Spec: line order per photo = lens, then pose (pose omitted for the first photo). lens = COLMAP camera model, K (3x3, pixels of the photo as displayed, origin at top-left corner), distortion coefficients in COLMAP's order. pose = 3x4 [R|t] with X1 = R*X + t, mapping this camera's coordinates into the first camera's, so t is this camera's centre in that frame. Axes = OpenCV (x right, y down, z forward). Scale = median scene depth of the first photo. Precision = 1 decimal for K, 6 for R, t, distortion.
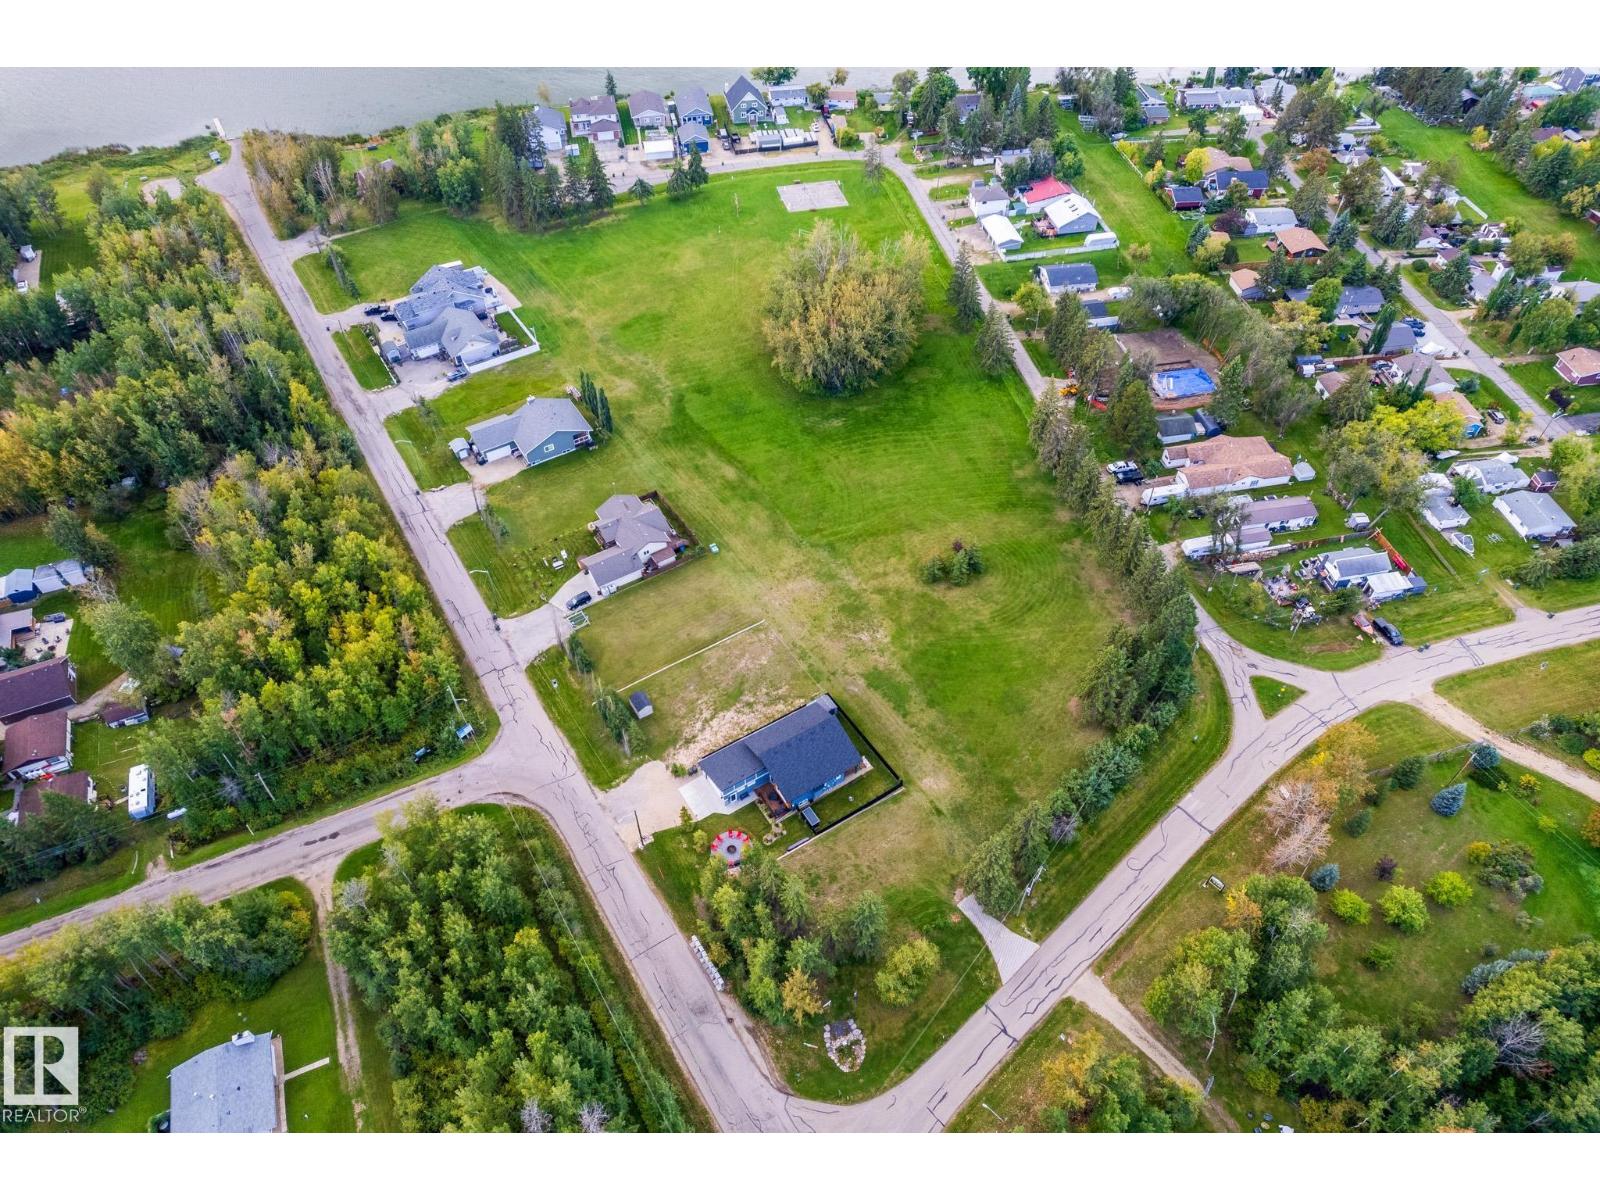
lens RADIAL K [[1022.6, 0, 803.3], [0, 1022.6, 602.9], [0, 0, 1]] dist [-0.064818, 0.066654]
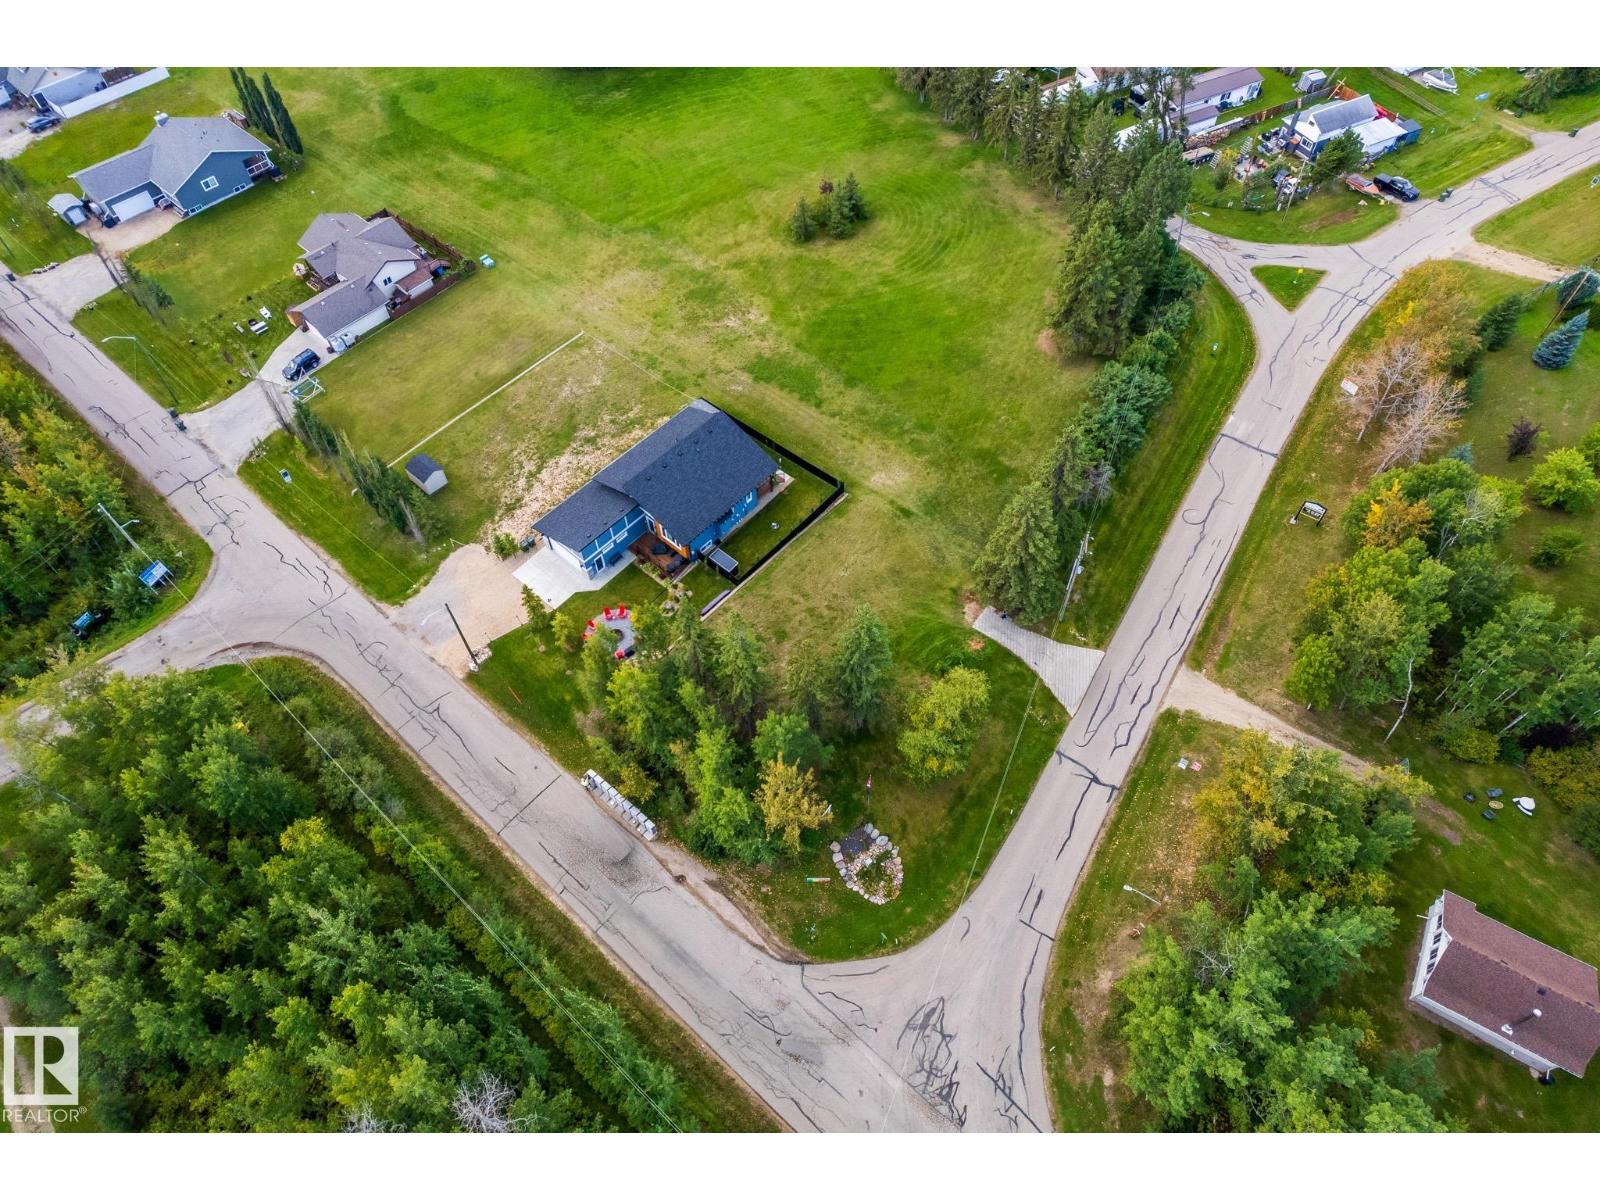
lens RADIAL K [[1022.6, 0, 803.3], [0, 1022.6, 602.9], [0, 0, 1]] dist [-0.064818, 0.066654]
pose [[0.961640, -0.232204, 0.146048, -0.041372], [0.213866, 0.968049, 0.130933, 0.147566], [-0.171784, -0.094675, 0.980575, 0.316754]]
